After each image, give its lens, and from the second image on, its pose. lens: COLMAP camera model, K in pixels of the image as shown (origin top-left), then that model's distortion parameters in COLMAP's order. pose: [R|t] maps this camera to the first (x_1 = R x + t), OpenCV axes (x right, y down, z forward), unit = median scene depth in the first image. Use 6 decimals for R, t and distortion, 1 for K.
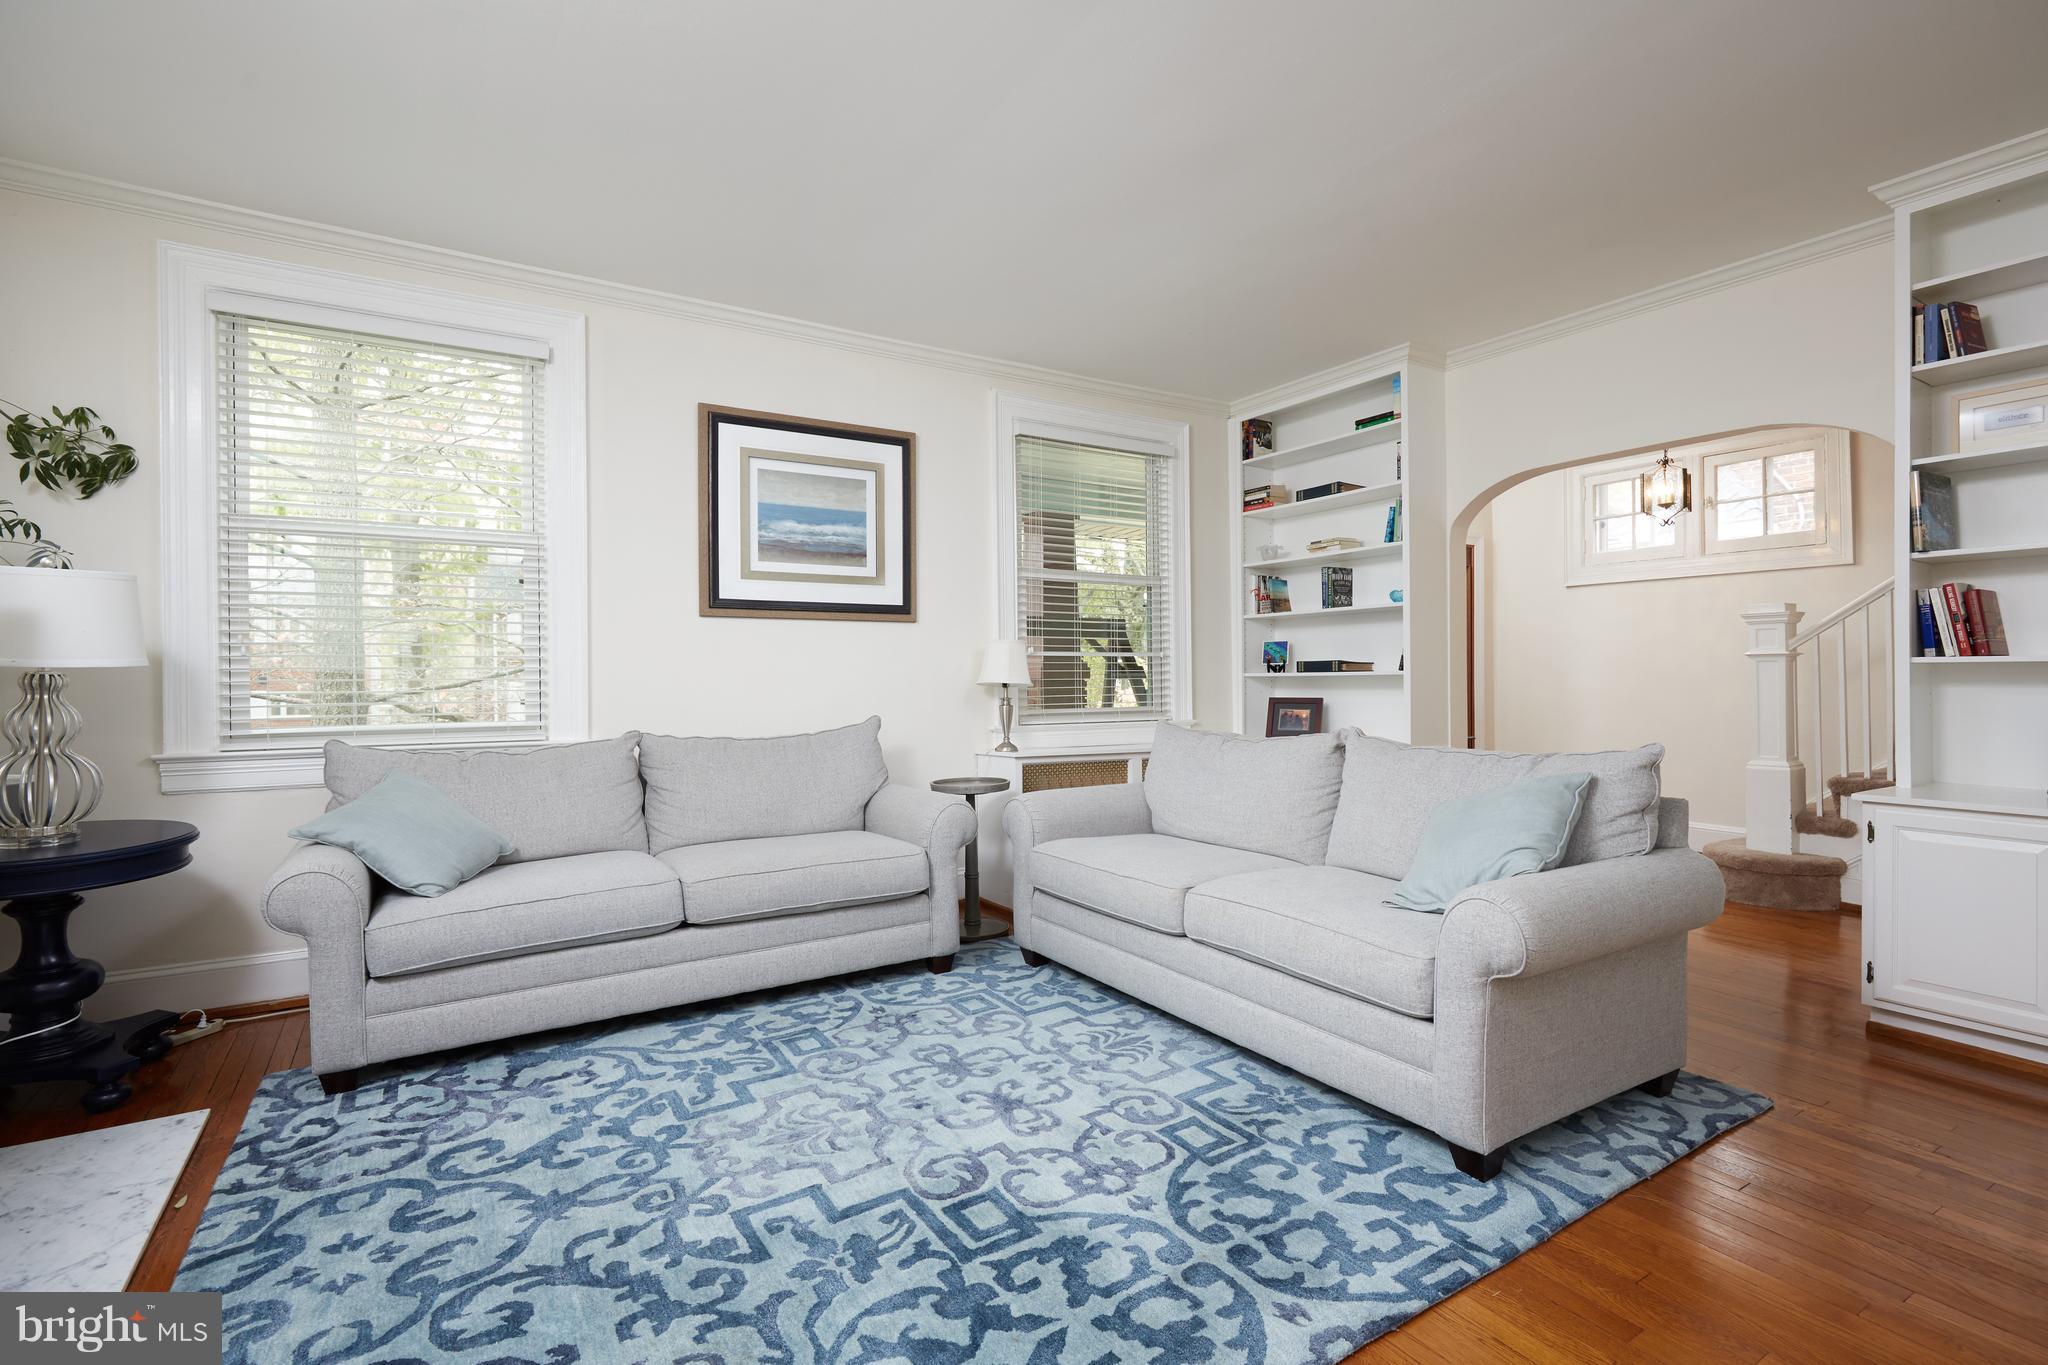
lens RADIAL K [[945.5, 0, 1030.9], [0, 945.5, 697.5], [0, 0, 1]] dist [0.003444, 0.000160]
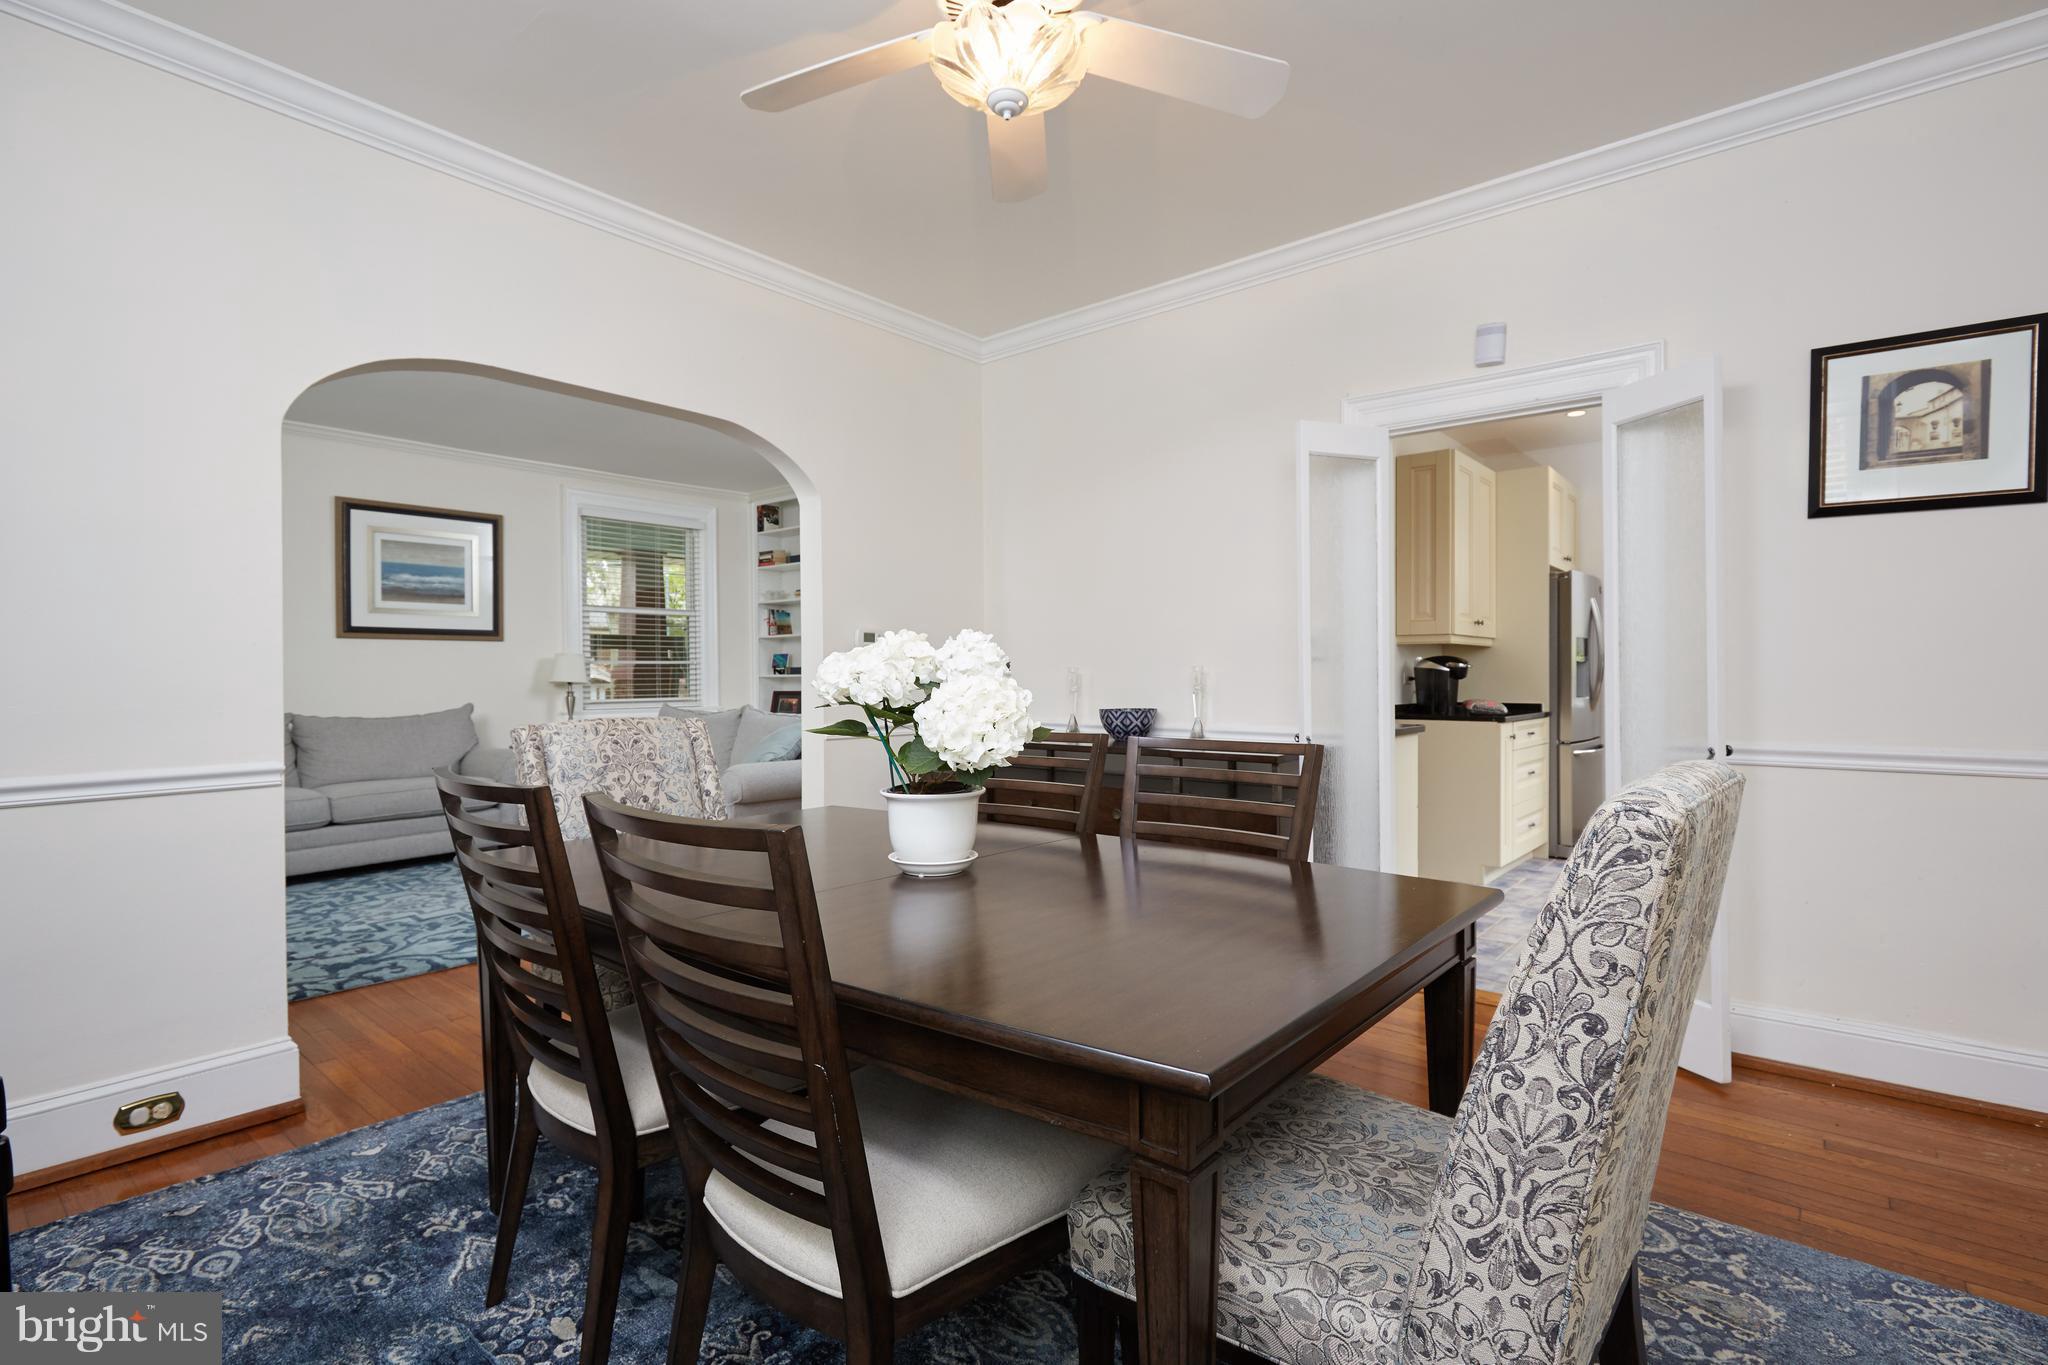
lens RADIAL K [[945.5, 0, 1011.6], [0, 945.5, 683.0], [0, 0, 1]] dist [0.003444, 0.000160]
pose [[0.952845, -0.005063, 0.303414, 0.345147], [0.010535, 0.999810, -0.016400, 0.035518], [-0.303273, 0.018824, 0.952718, -1.215037]]
